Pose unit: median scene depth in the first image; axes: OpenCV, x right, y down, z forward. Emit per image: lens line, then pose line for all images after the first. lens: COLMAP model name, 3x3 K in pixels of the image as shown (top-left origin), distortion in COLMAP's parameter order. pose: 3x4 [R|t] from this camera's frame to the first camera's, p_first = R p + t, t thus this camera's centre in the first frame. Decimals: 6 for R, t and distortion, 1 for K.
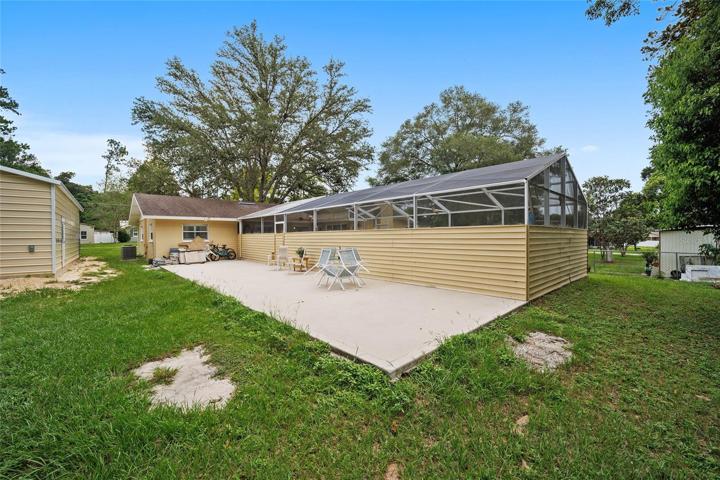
lens RADIAL K [[290.5, 0, 356.9], [0, 290.5, 240.7], [0, 0, 1]] dist [-0.018823, 0.000687]
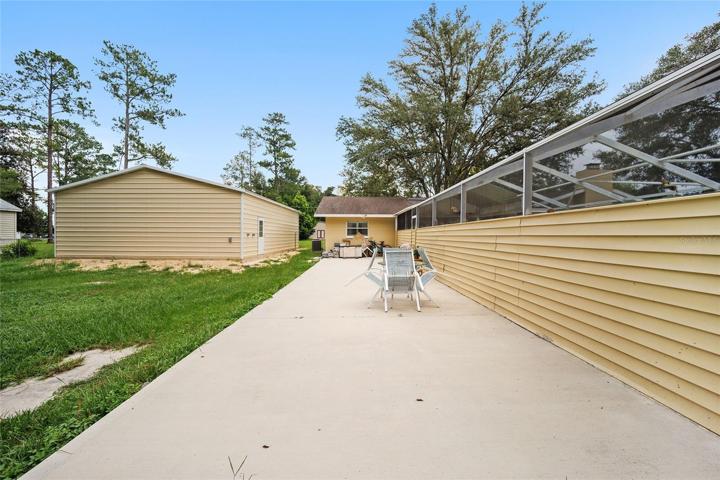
lens RADIAL K [[290.5, 0, 357.5], [0, 290.5, 239.3], [0, 0, 1]] dist [-0.018823, 0.000687]
pose [[0.745180, 0.021128, -0.666529, 0.147389], [-0.020480, 0.999752, 0.008794, 0.000111], [0.666549, 0.007098, 0.745427, 0.193737]]
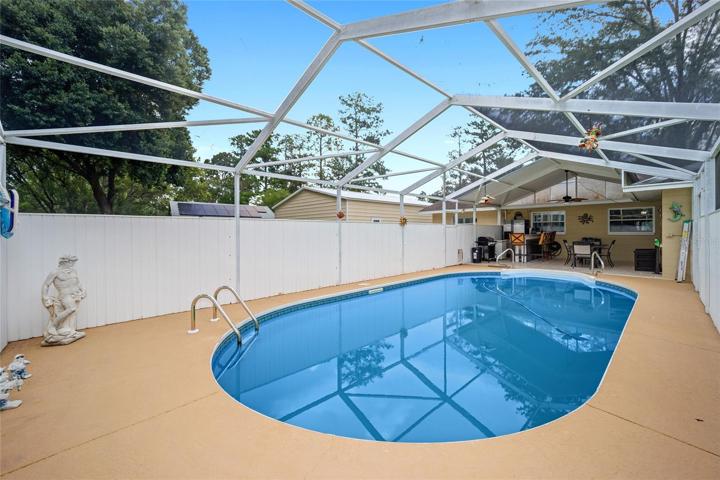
lens RADIAL K [[290.5, 0, 362.0], [0, 290.5, 234.2], [0, 0, 1]] dist [-0.018823, 0.000687]
pose [[0.037894, 0.017833, -0.999123, 0.368413], [-0.005667, 0.999829, 0.017631, -0.014433], [0.999266, 0.004994, 0.037989, 0.586640]]
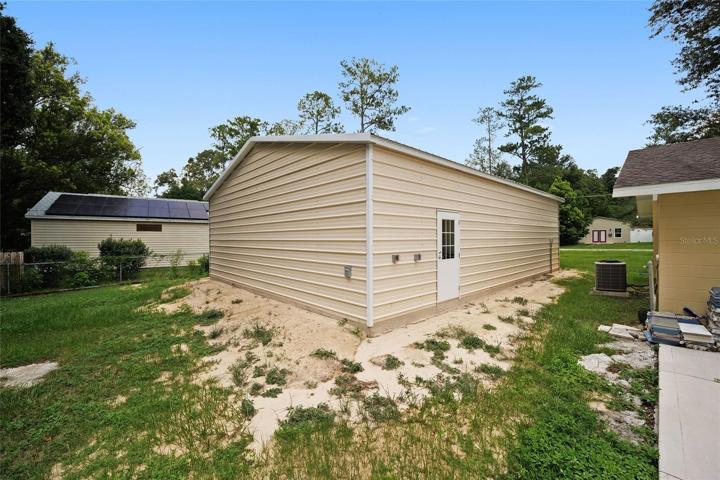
lens RADIAL K [[290.5, 0, 359.5], [0, 290.5, 237.7], [0, 0, 1]] dist [-0.018823, 0.000687]
pose [[0.029873, 0.008603, -0.999517, -0.321262], [-0.004095, 0.999956, 0.008484, -0.023438], [0.999545, 0.003839, 0.029907, 0.549144]]
